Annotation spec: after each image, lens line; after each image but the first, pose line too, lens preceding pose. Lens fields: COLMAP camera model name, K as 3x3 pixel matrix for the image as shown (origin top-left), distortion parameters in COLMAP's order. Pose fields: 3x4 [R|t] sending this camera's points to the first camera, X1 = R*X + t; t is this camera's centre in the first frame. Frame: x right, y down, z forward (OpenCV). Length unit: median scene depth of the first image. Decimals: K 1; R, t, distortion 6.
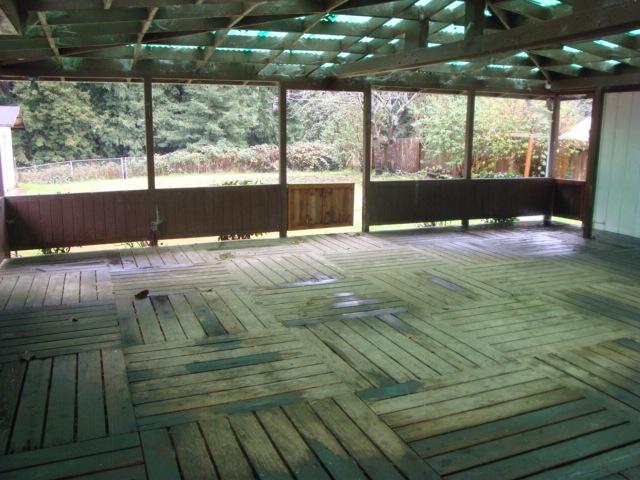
lens RADIAL K [[575.3, 0, 321.2], [0, 575.3, 238.2], [0, 0, 1]] dist [-0.134987, 0.115675]
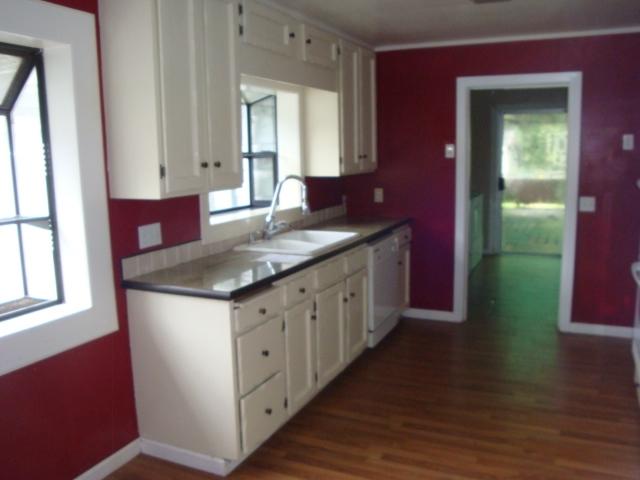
lens RADIAL K [[575.3, 0, 331.4], [0, 575.3, 236.0], [0, 0, 1]] dist [-0.134987, 0.115675]
pose [[0.699476, 0.097371, -0.707992, 0.123340], [-0.122182, 0.992382, 0.015771, 0.042859], [0.704135, 0.075473, 0.706044, -0.225386]]
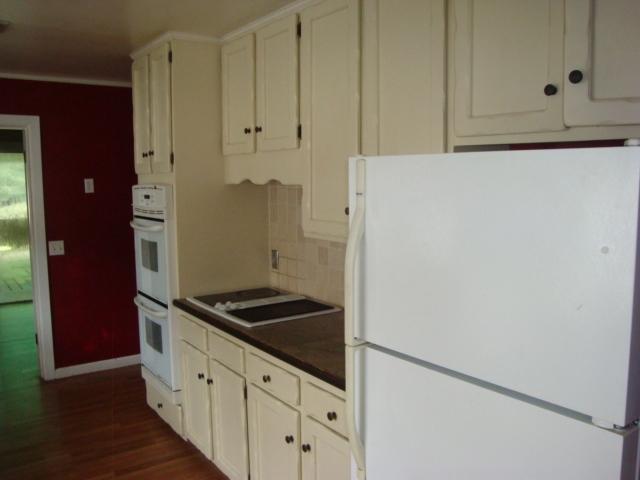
lens RADIAL K [[575.3, 0, 321.4], [0, 575.3, 239.9], [0, 0, 1]] dist [-0.134987, 0.115675]
pose [[0.974191, -0.035529, 0.222913, 0.101022], [0.054393, 0.995384, -0.079065, 0.042108], [-0.219075, 0.089149, 0.971627, -0.233385]]
